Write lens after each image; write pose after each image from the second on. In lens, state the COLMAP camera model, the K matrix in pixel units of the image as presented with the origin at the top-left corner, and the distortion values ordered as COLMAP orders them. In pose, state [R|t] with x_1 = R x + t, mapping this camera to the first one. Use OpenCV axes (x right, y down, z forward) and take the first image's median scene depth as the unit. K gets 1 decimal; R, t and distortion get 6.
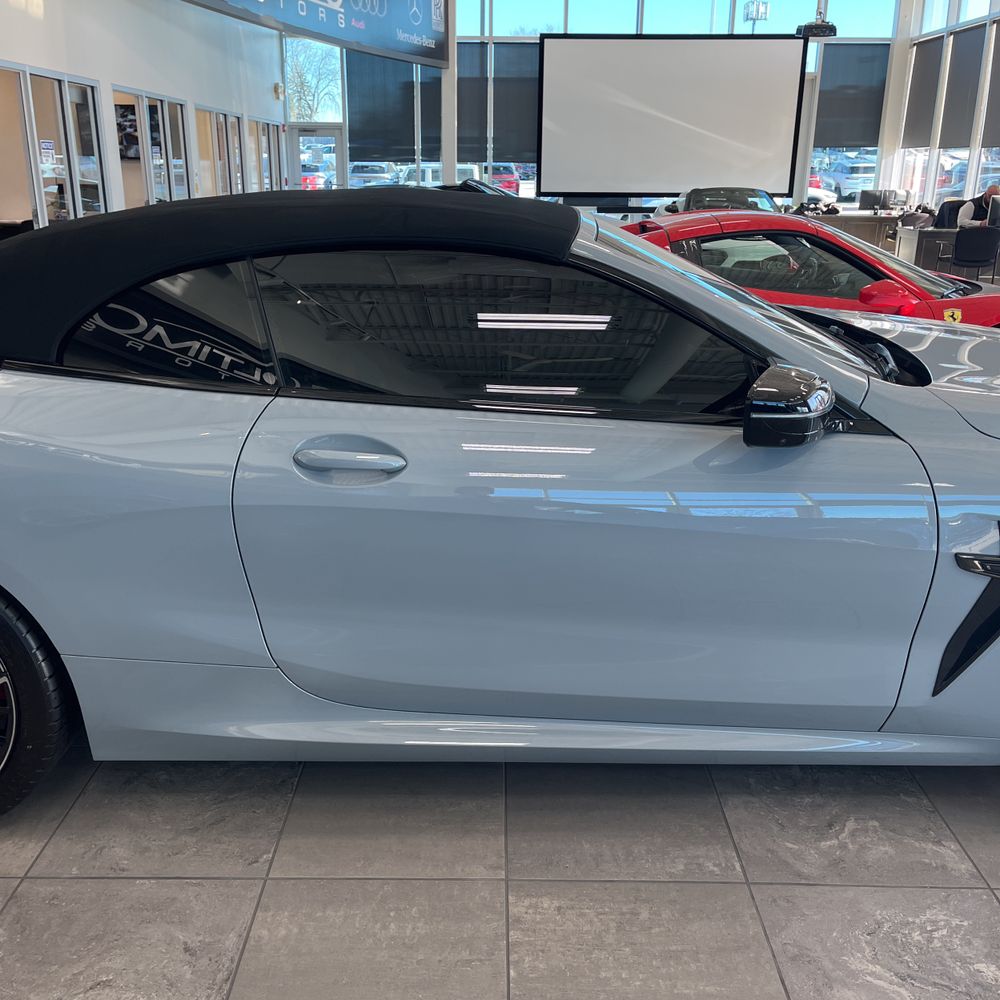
lens RADIAL K [[1002.4, 0, 501.2], [0, 1002.4, 505.1], [0, 0, 1]] dist [0.016677, 0.000000]
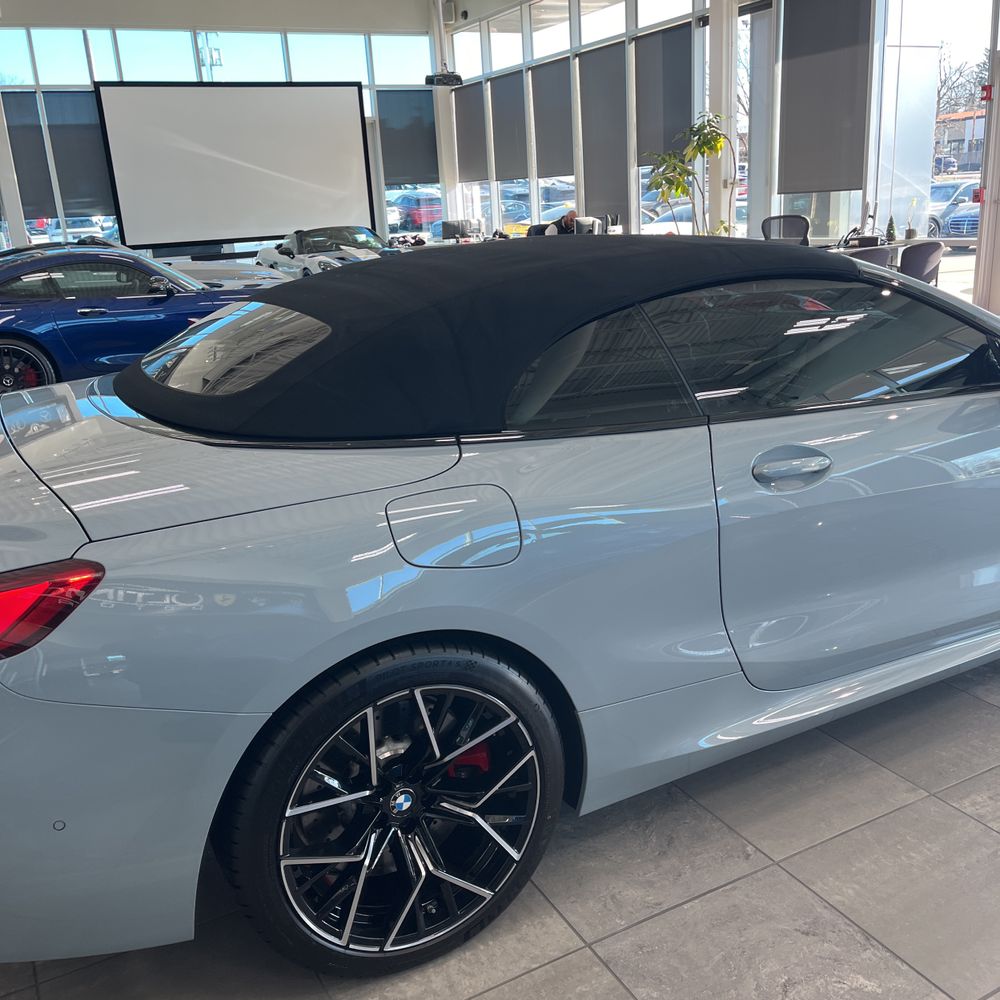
lens RADIAL K [[1002.4, 0, 496.4], [0, 1002.4, 503.5], [0, 0, 1]] dist [0.016677, 0.000000]
pose [[0.880770, -0.188673, 0.434335, -0.121583], [0.205161, 0.978686, 0.009099, -0.010851], [-0.426794, 0.081095, 0.900706, 0.016153]]
